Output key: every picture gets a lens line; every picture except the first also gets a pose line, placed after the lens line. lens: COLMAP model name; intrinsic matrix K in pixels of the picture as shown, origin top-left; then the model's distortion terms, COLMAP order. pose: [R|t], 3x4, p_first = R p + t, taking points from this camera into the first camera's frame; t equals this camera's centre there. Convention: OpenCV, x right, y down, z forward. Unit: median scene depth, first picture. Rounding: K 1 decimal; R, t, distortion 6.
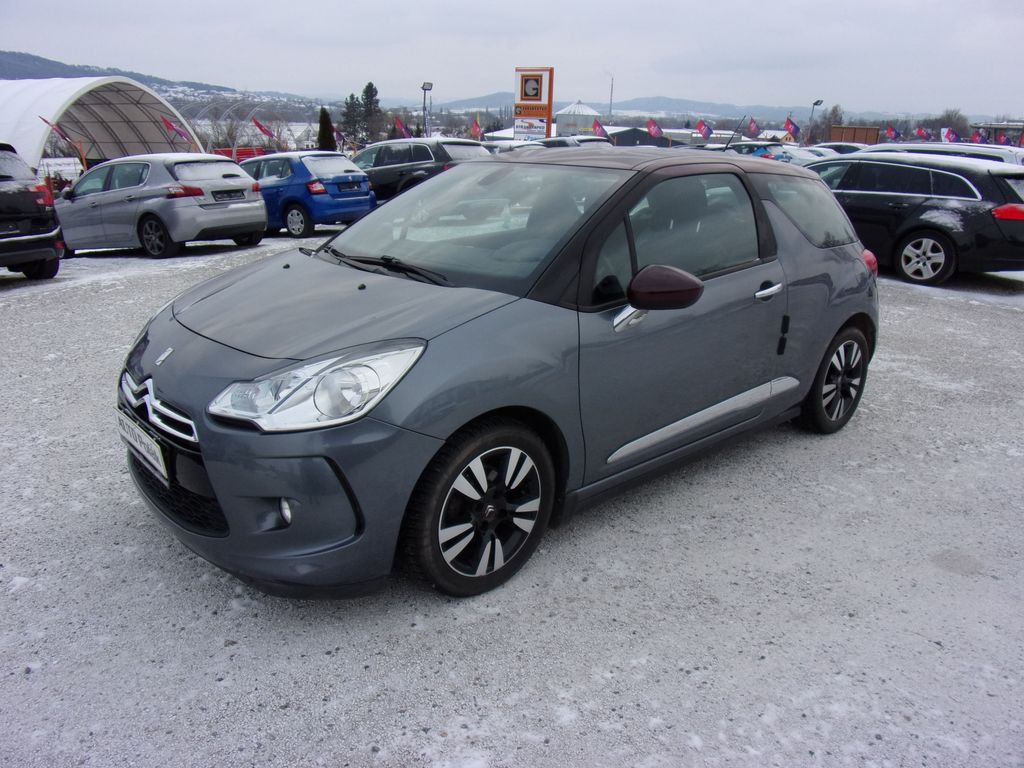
lens RADIAL K [[753.9, 0, 509.8], [0, 753.9, 379.7], [0, 0, 1]] dist [-0.043967, 0.028567]
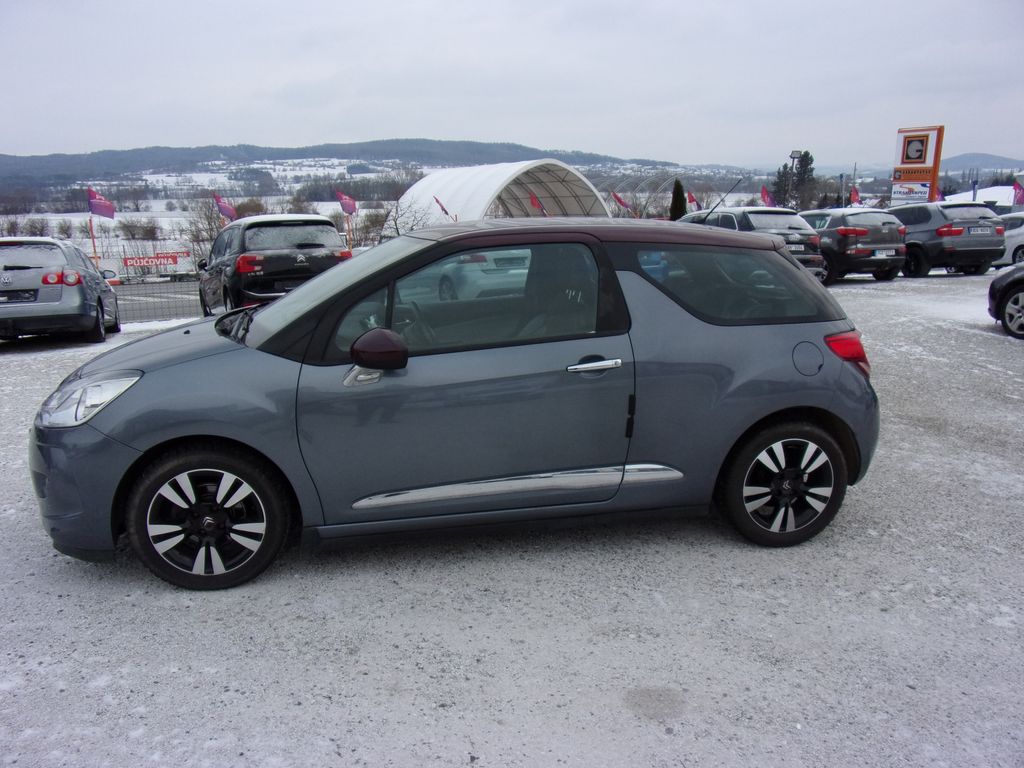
lens RADIAL K [[753.9, 0, 511.3], [0, 753.9, 386.7], [0, 0, 1]] dist [-0.043967, 0.028567]
pose [[0.855845, 0.094121, -0.508597, 0.235462], [-0.133807, 0.990120, -0.041934, -0.013081], [0.499625, 0.103943, 0.859983, 0.046268]]
